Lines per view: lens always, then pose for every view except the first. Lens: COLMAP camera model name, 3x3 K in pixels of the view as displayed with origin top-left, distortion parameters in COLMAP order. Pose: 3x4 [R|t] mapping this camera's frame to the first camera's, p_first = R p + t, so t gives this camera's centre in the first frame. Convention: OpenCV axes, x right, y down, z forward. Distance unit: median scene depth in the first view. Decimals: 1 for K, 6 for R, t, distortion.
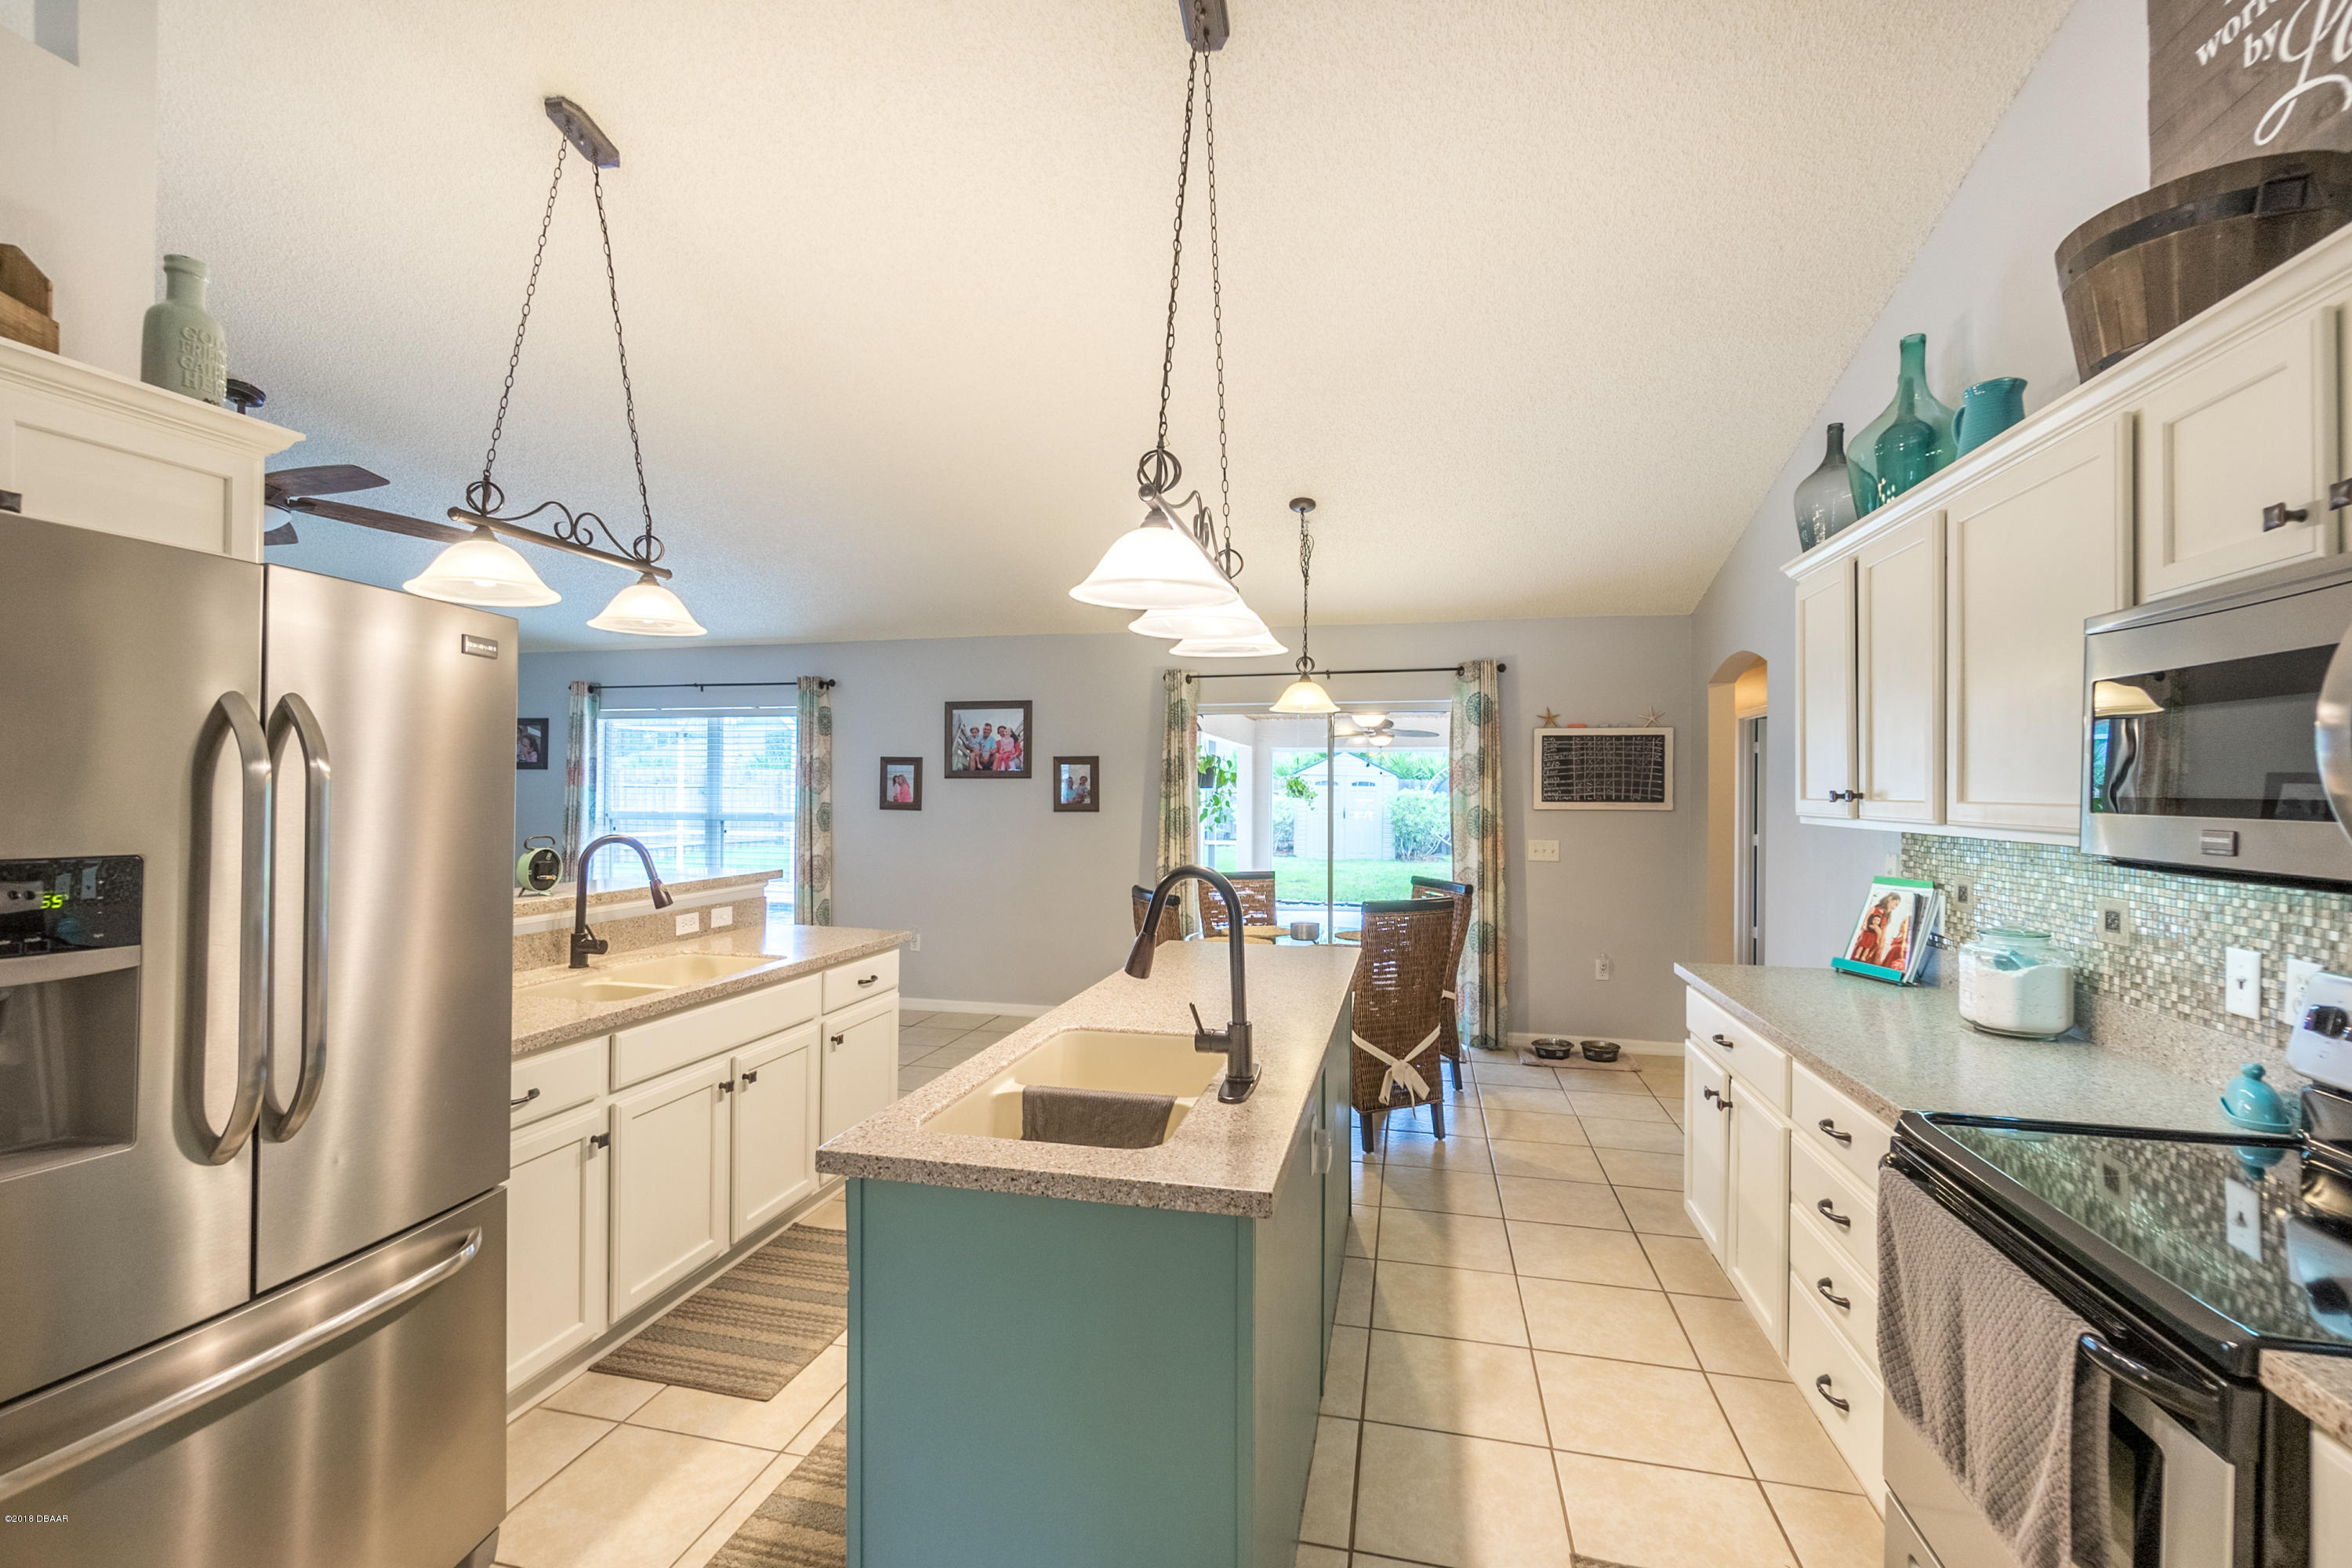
lens RADIAL K [[1016.9, 0, 1174.6], [0, 1016.9, 779.7], [0, 0, 1]] dist [-0.006404, 0.001262]
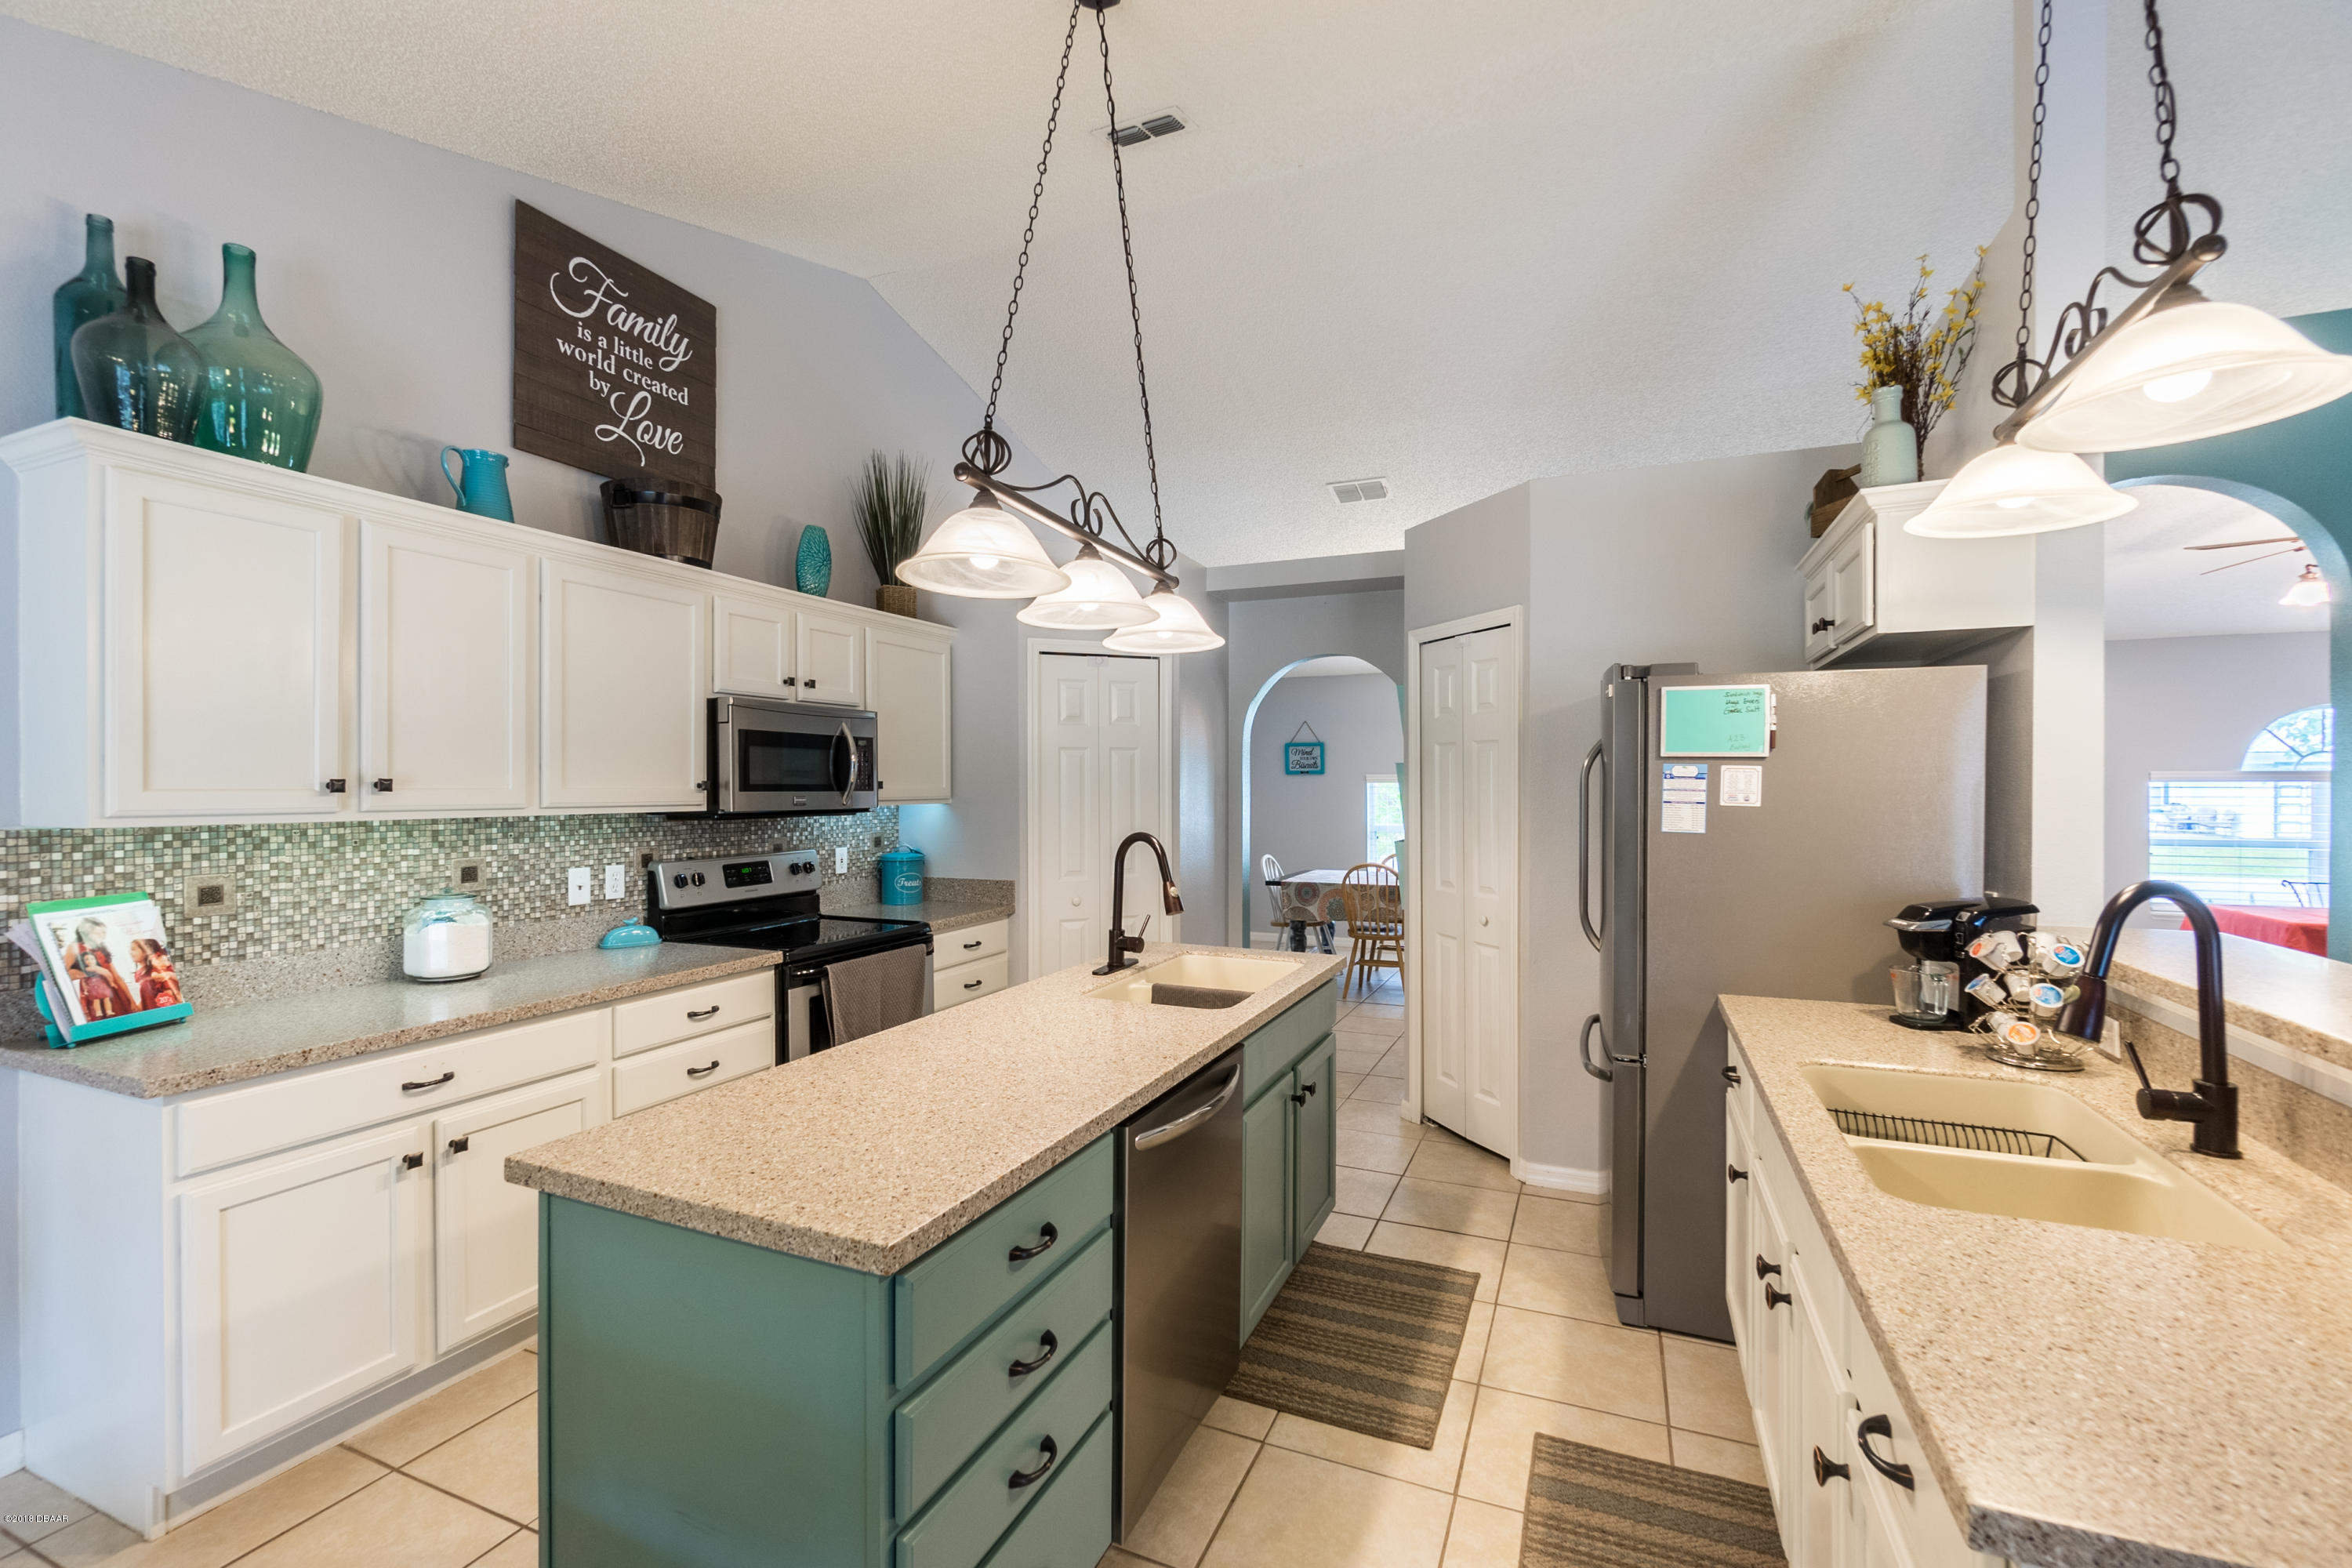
lens RADIAL K [[1016.9, 0, 1170.2], [0, 1016.9, 789.3], [0, 0, 1]] dist [-0.006404, 0.001262]
pose [[-0.984473, -0.005752, 0.175440, -0.084614], [-0.006550, 0.999971, -0.003970, 0.007909], [-0.175412, -0.005057, -0.984482, 0.733990]]
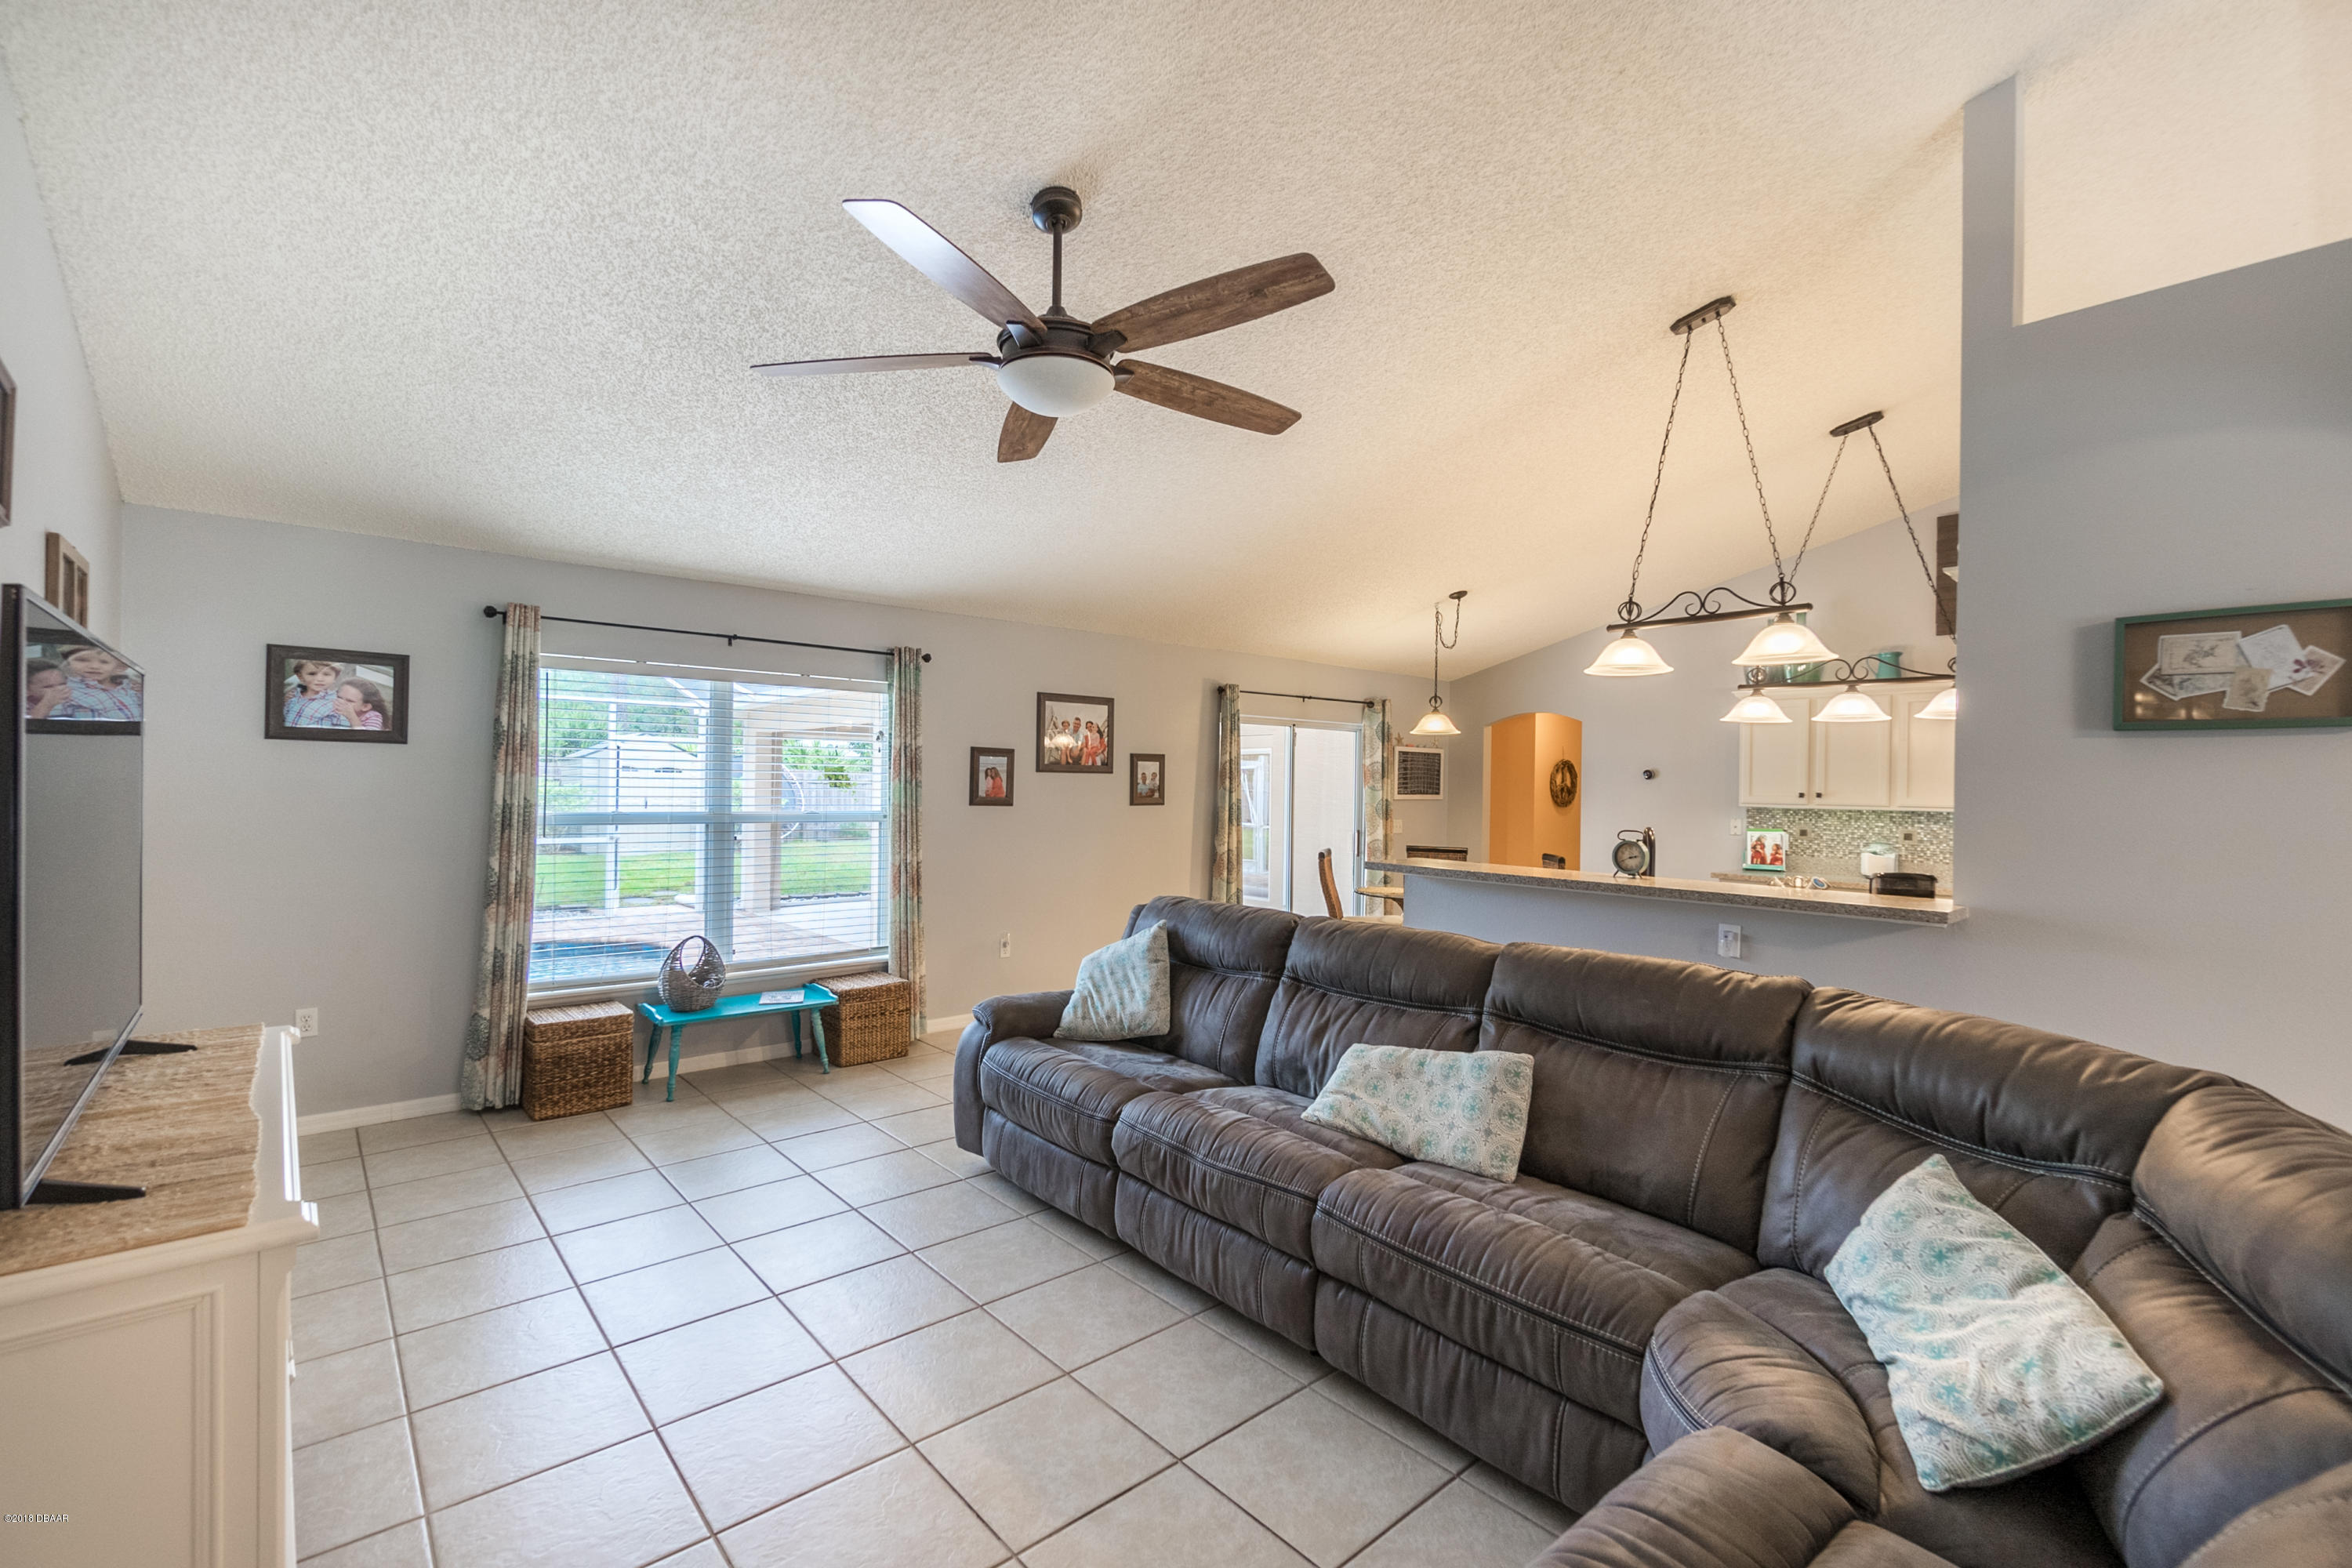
lens RADIAL K [[1016.9, 0, 1171.8], [0, 1016.9, 788.5], [0, 0, 1]] dist [-0.006404, 0.001262]
pose [[0.575788, -0.000033, 0.817599, -0.953878], [-0.019314, 0.999720, 0.013642, -0.001341], [-0.817371, -0.023646, 0.575626, 0.354389]]
